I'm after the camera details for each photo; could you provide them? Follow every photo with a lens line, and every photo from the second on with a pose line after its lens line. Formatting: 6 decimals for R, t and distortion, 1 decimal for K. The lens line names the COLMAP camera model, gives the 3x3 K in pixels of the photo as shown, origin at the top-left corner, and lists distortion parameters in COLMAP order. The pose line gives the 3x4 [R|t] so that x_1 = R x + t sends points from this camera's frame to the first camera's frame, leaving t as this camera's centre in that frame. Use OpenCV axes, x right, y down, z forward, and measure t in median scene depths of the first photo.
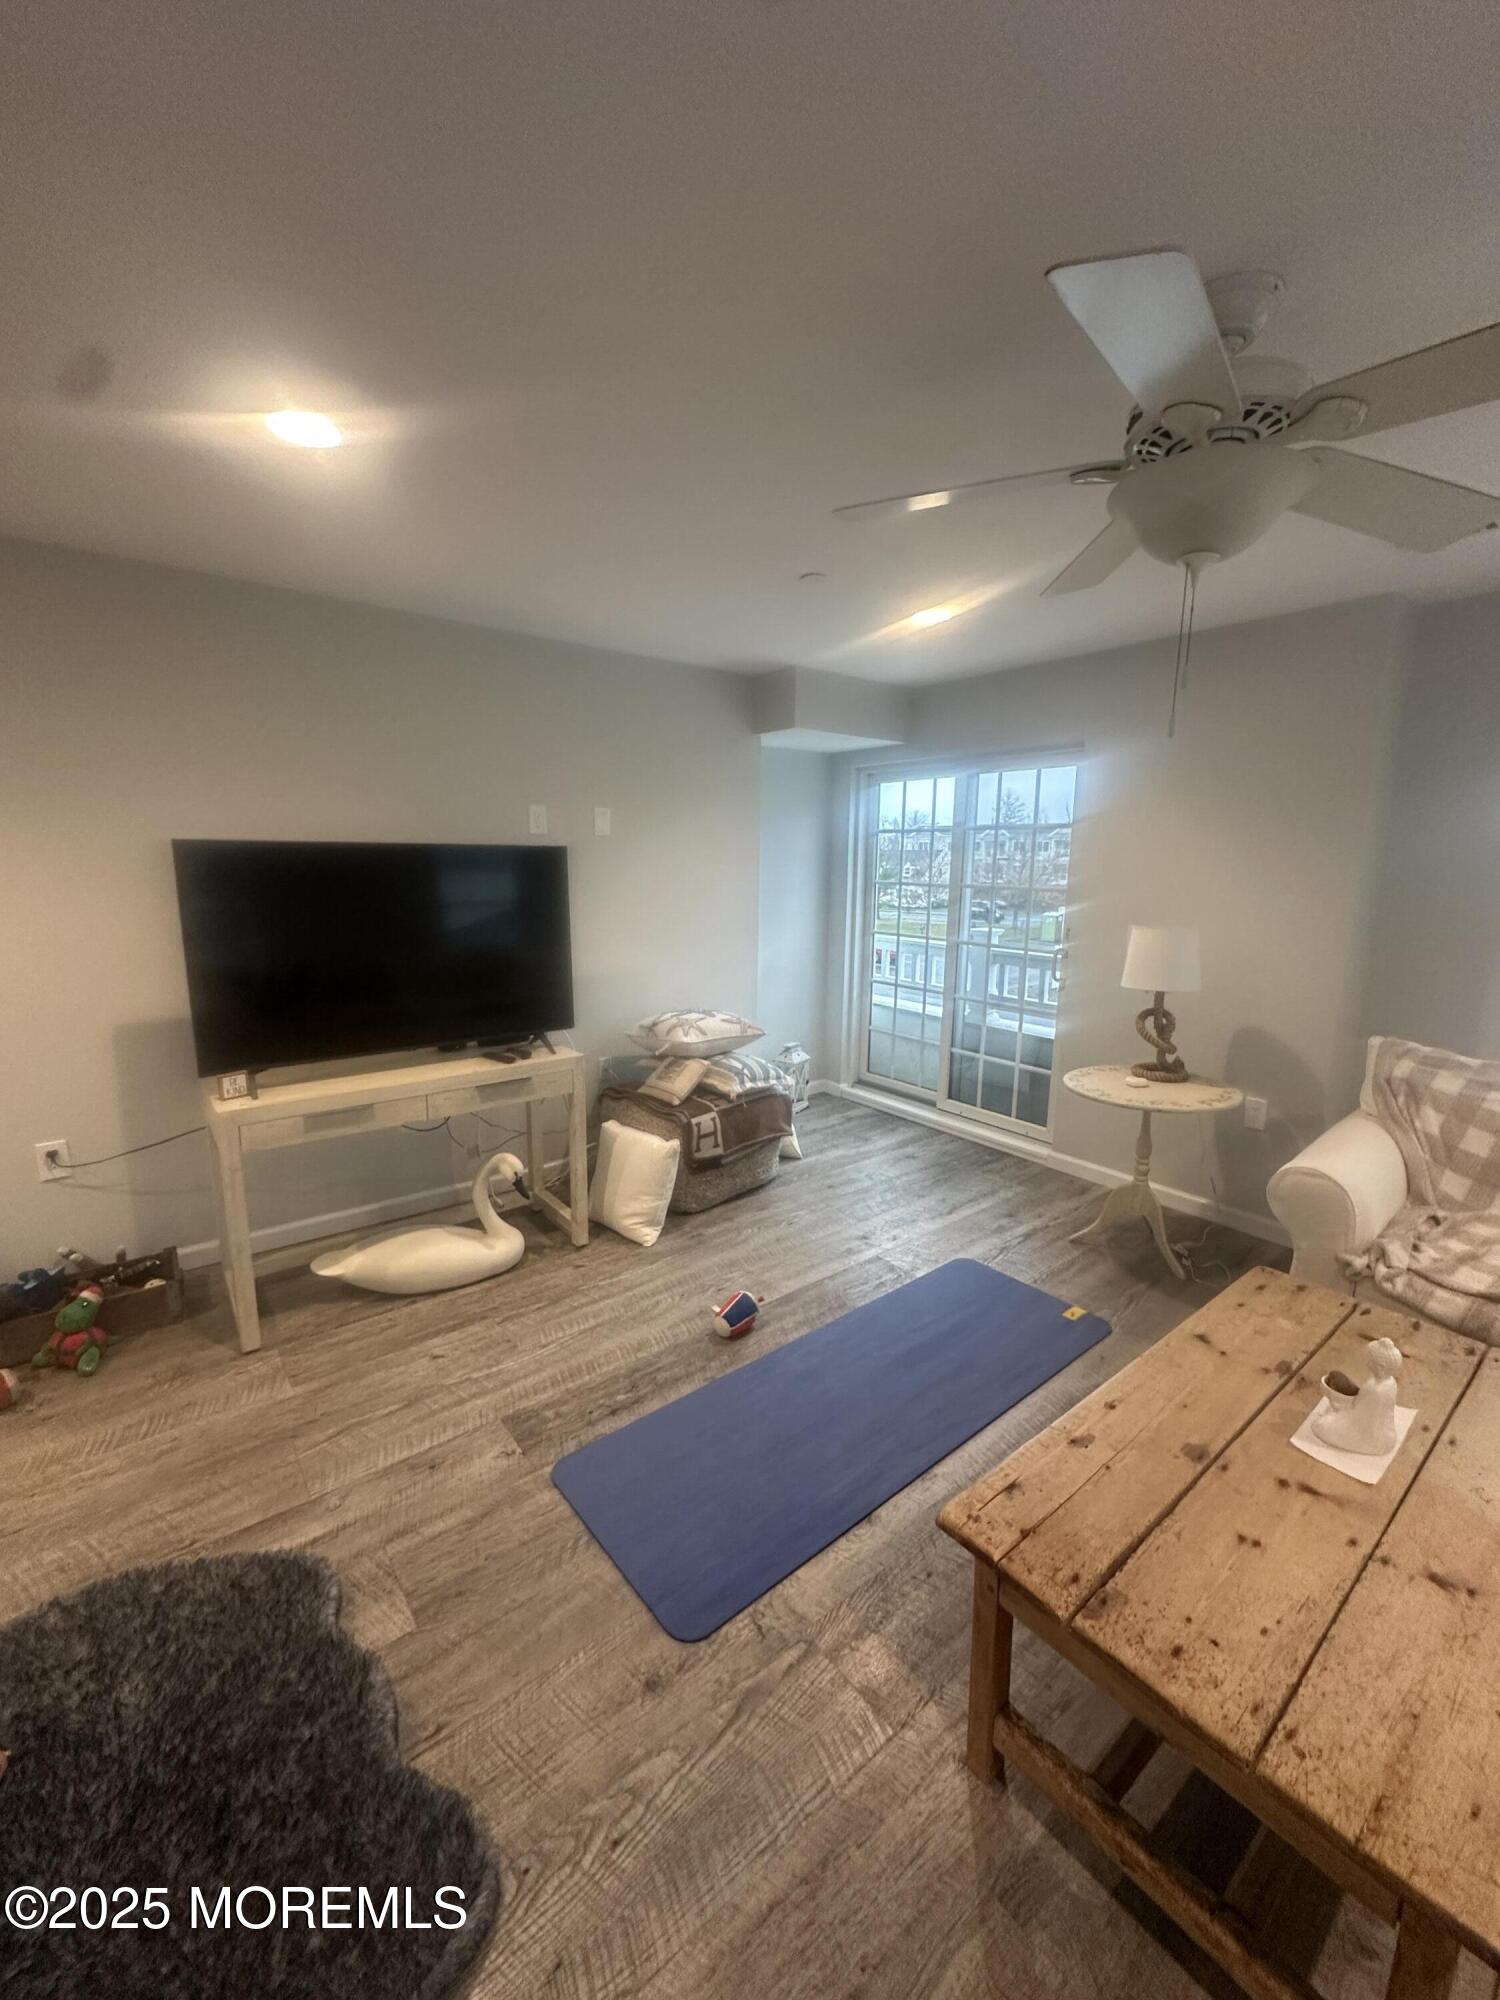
lens RADIAL K [[798.1, 0, 750.2], [0, 798.1, 999.9], [0, 0, 1]] dist [0.000997, 0.000191]
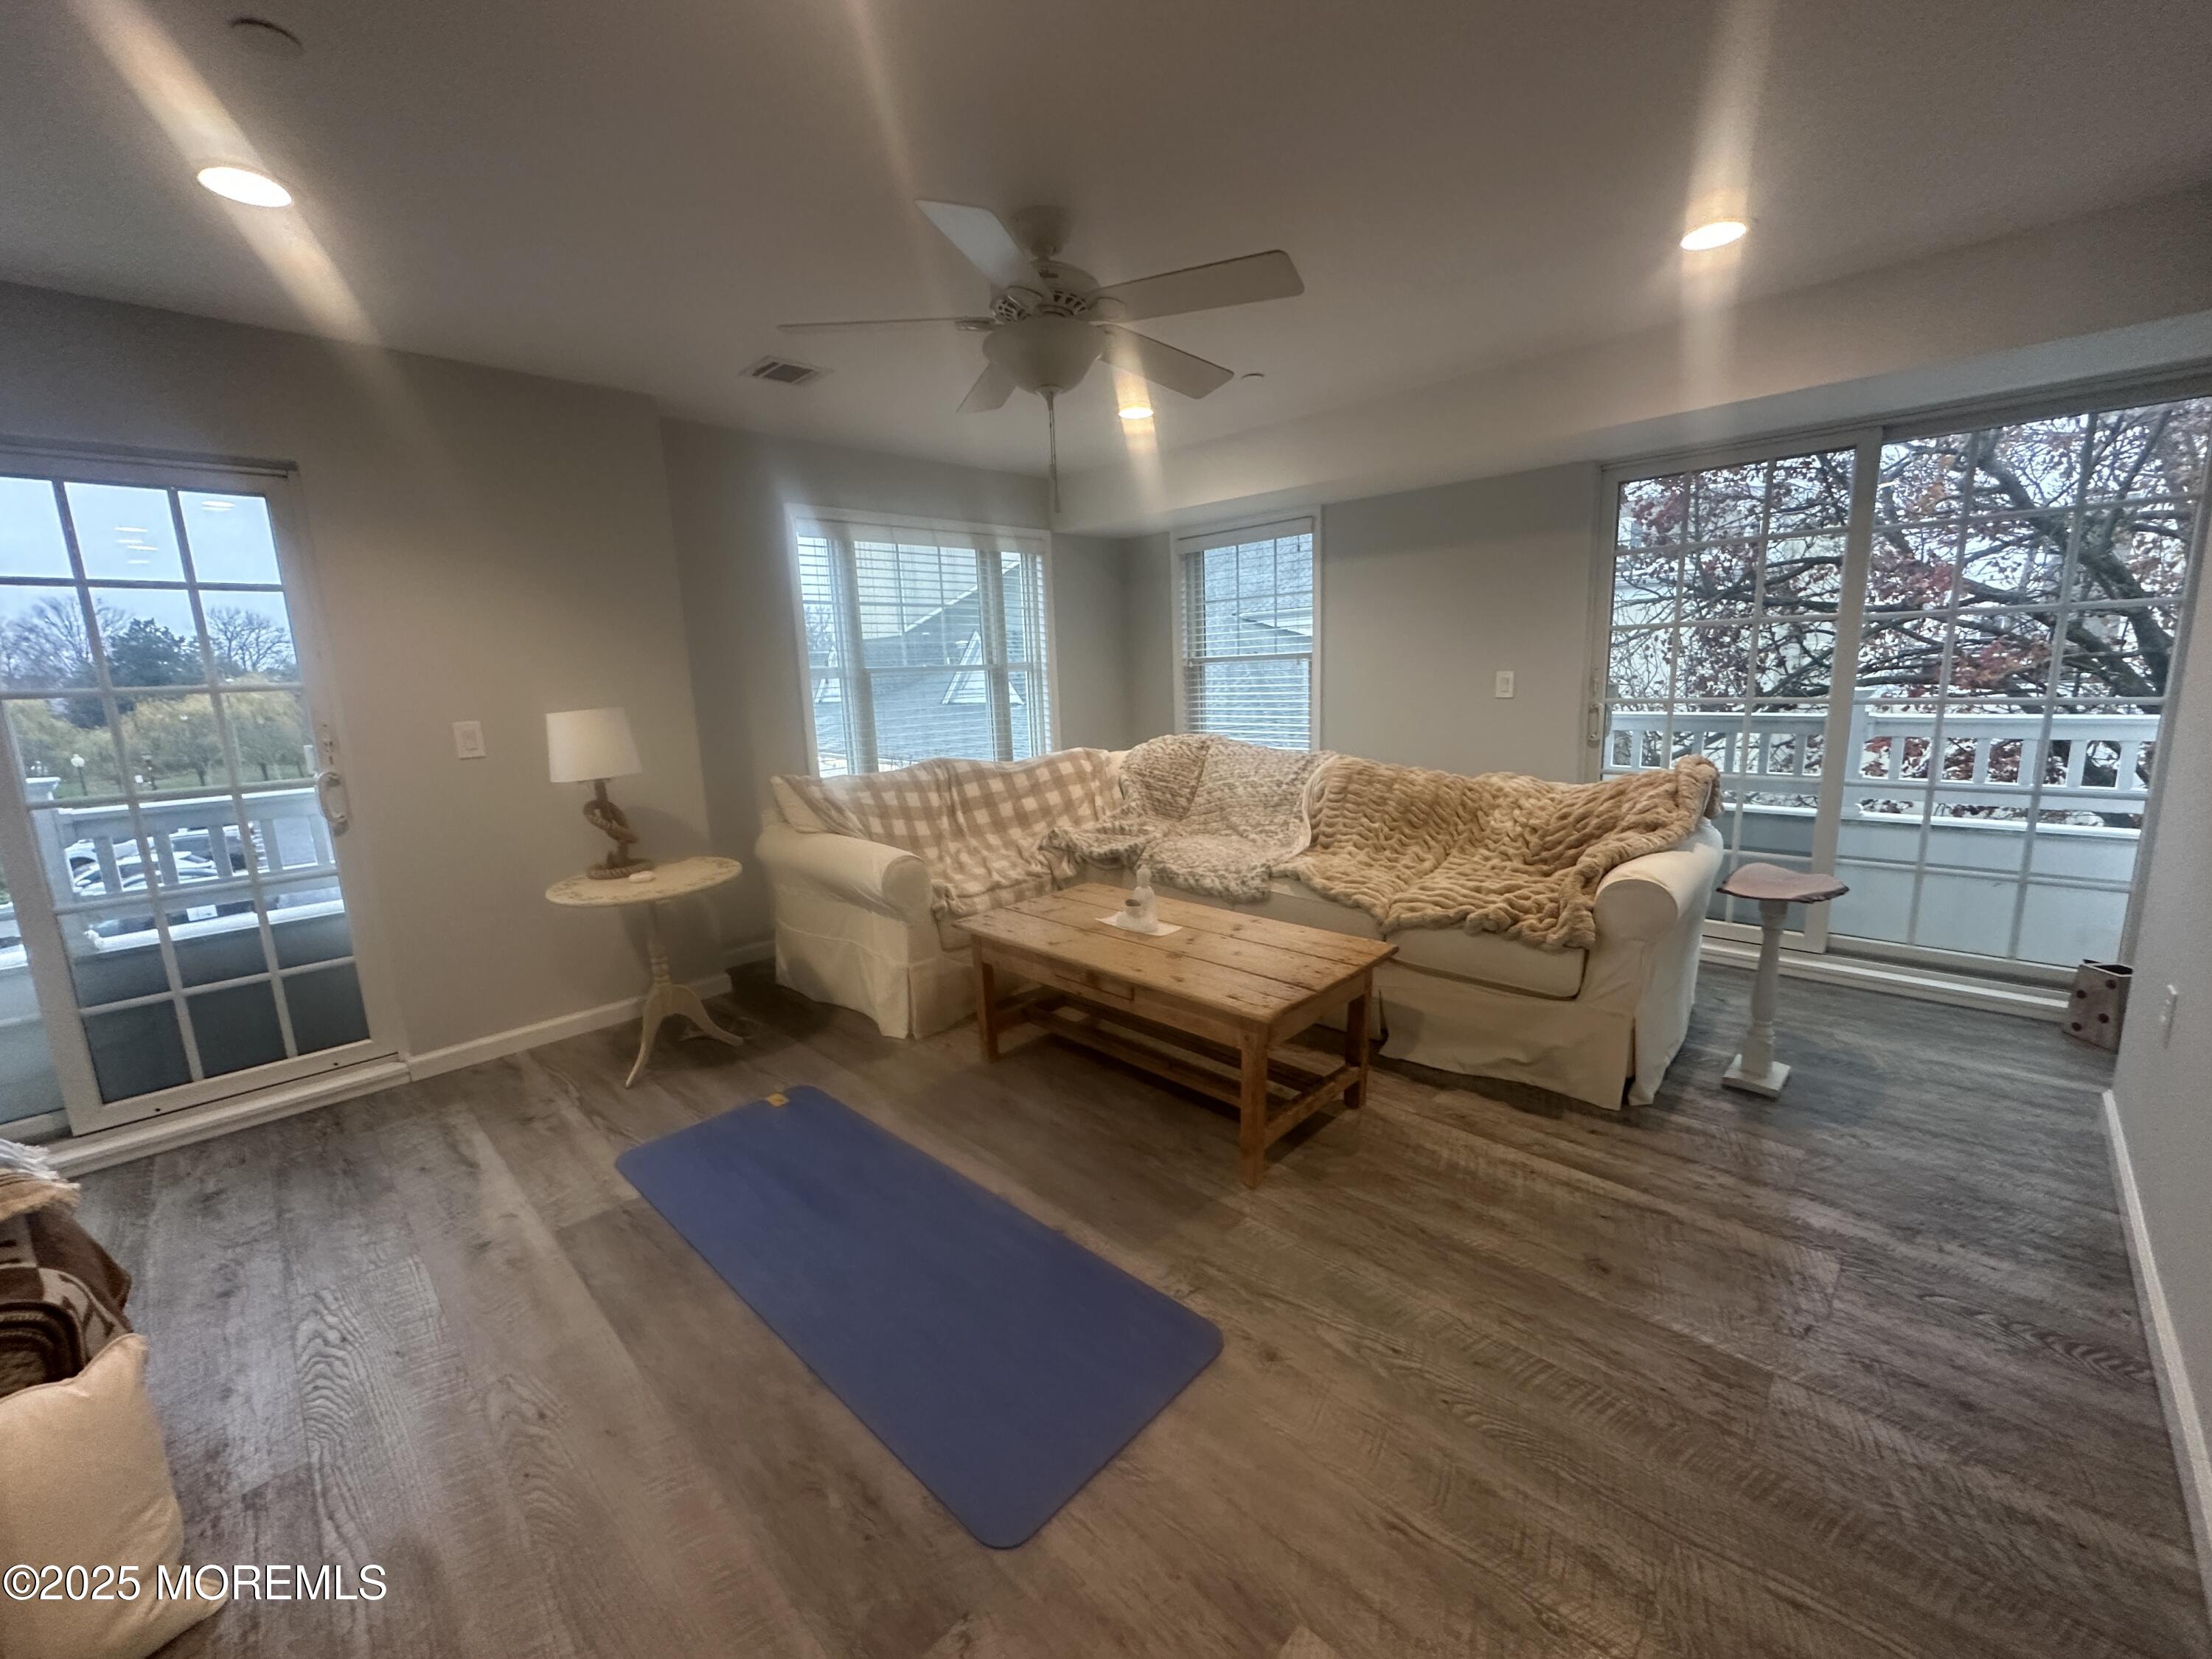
lens RADIAL K [[882.8, 0, 1106.5], [0, 882.8, 826.6], [0, 0, 1]] dist [0.000997, 0.000191]
pose [[-0.121966, -0.183124, 0.975495, -0.697768], [0.207760, 0.956349, 0.205506, -0.061352], [-0.970546, 0.227733, -0.078596, 0.720349]]
